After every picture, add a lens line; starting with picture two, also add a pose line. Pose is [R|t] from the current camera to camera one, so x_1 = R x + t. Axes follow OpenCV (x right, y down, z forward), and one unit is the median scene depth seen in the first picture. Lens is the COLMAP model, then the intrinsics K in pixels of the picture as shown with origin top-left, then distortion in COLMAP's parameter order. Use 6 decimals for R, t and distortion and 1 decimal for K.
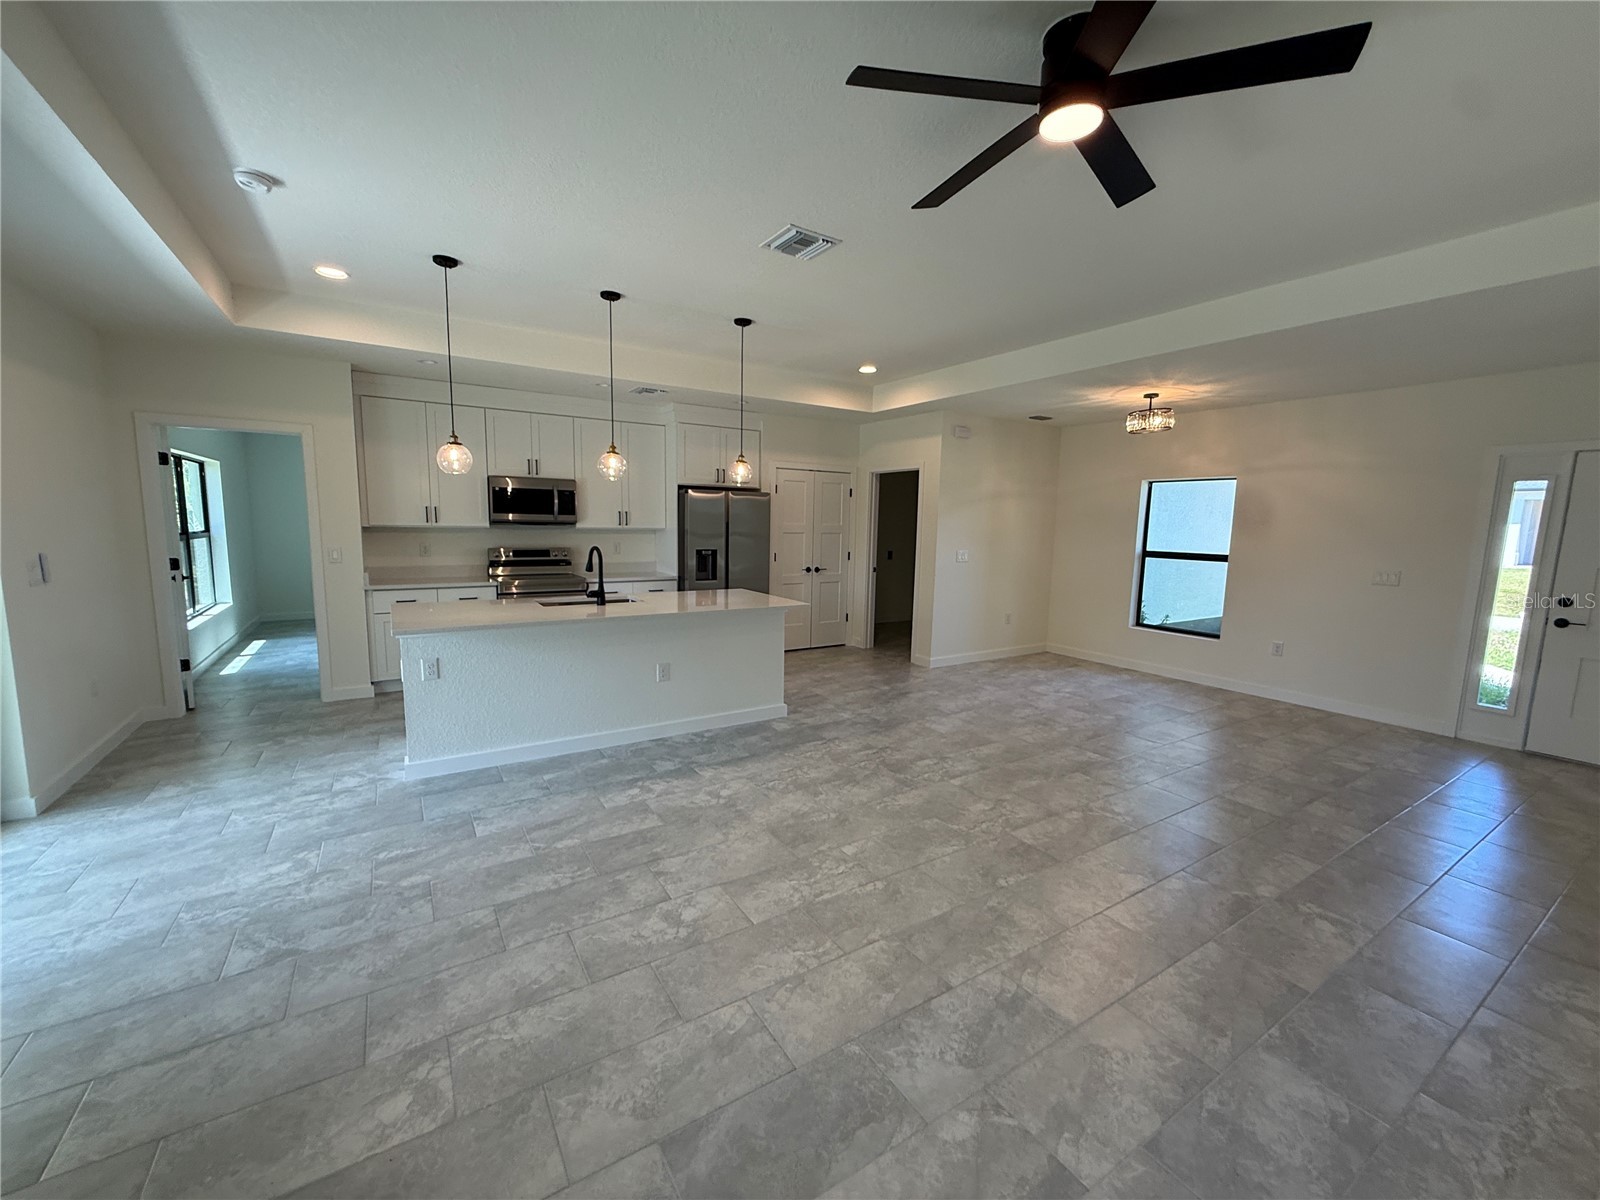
lens RADIAL K [[639.4, 0, 797.0], [0, 639.4, 603.7], [0, 0, 1]] dist [0.001731, -0.000271]
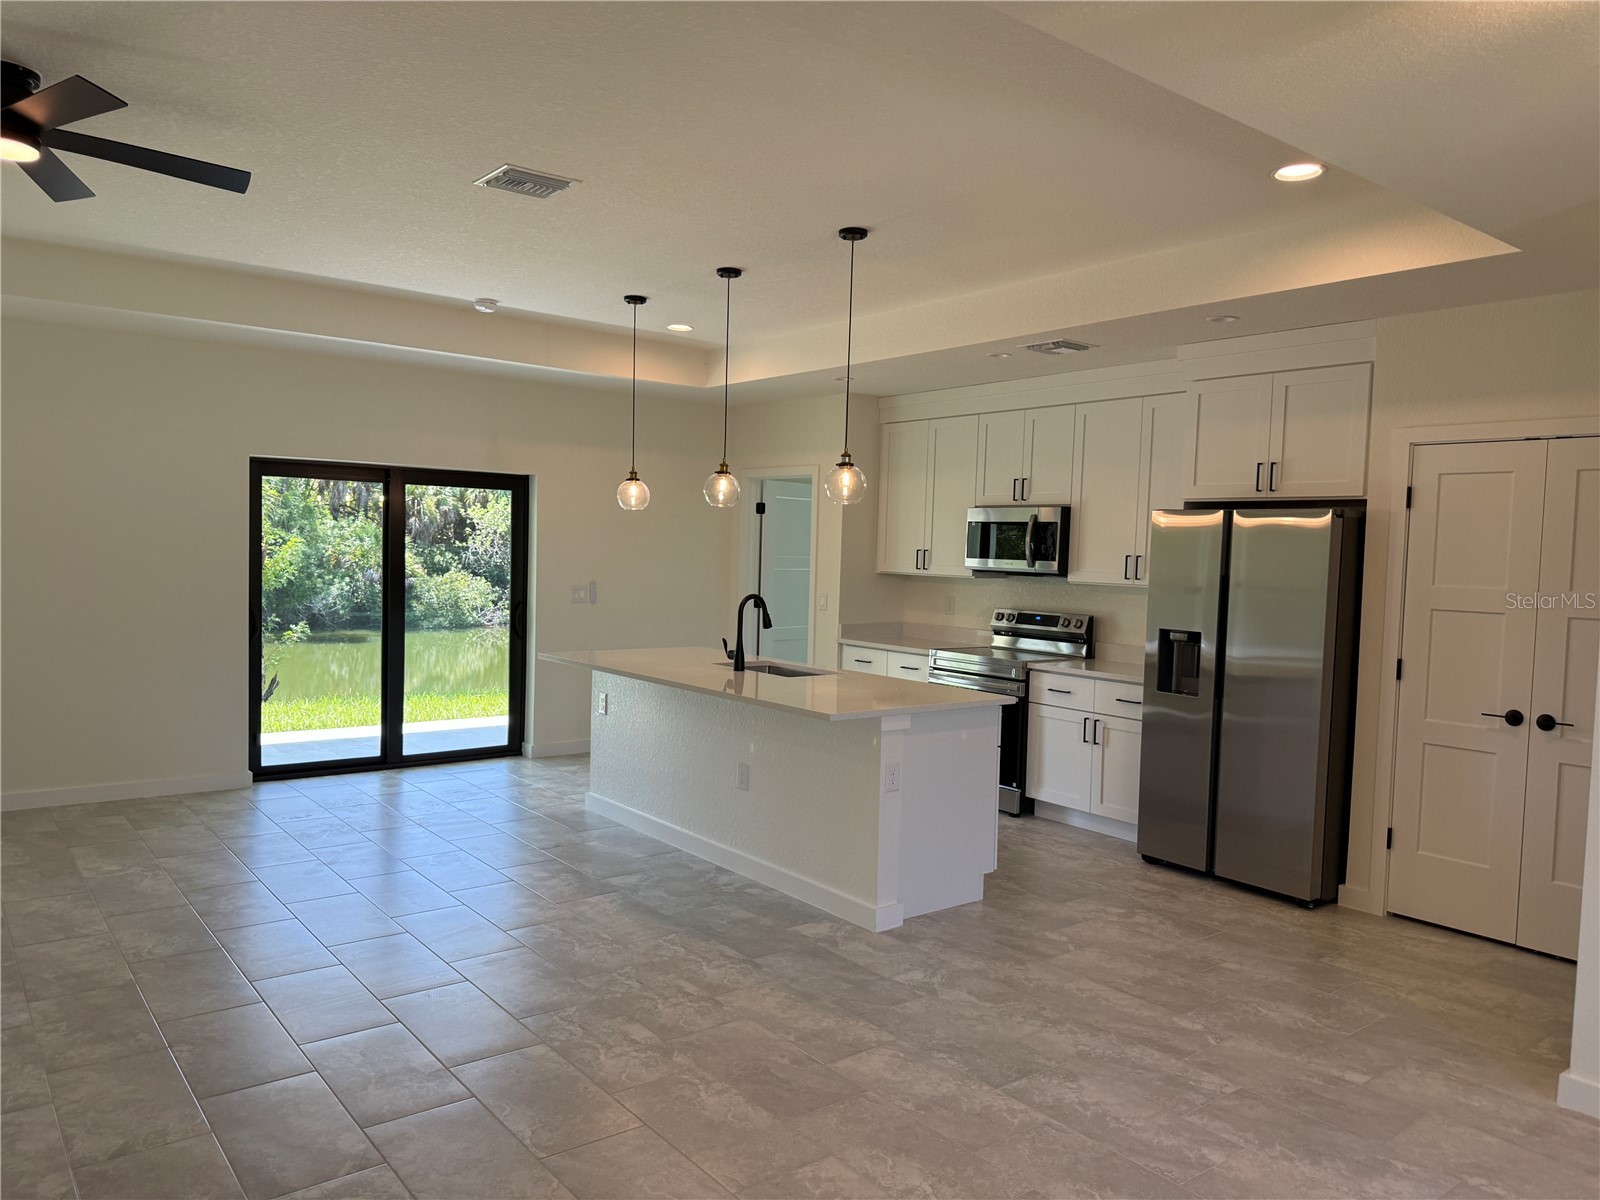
lens RADIAL K [[1128.3, 0, 800.8], [0, 1128.3, 608.7], [0, 0, 1]] dist [0.131158, -0.223224]
pose [[0.105343, 0.038406, -0.993694, 1.005652], [-0.156518, 0.987440, 0.021572, -0.108706], [0.982041, 0.153258, 0.110031, 0.896575]]
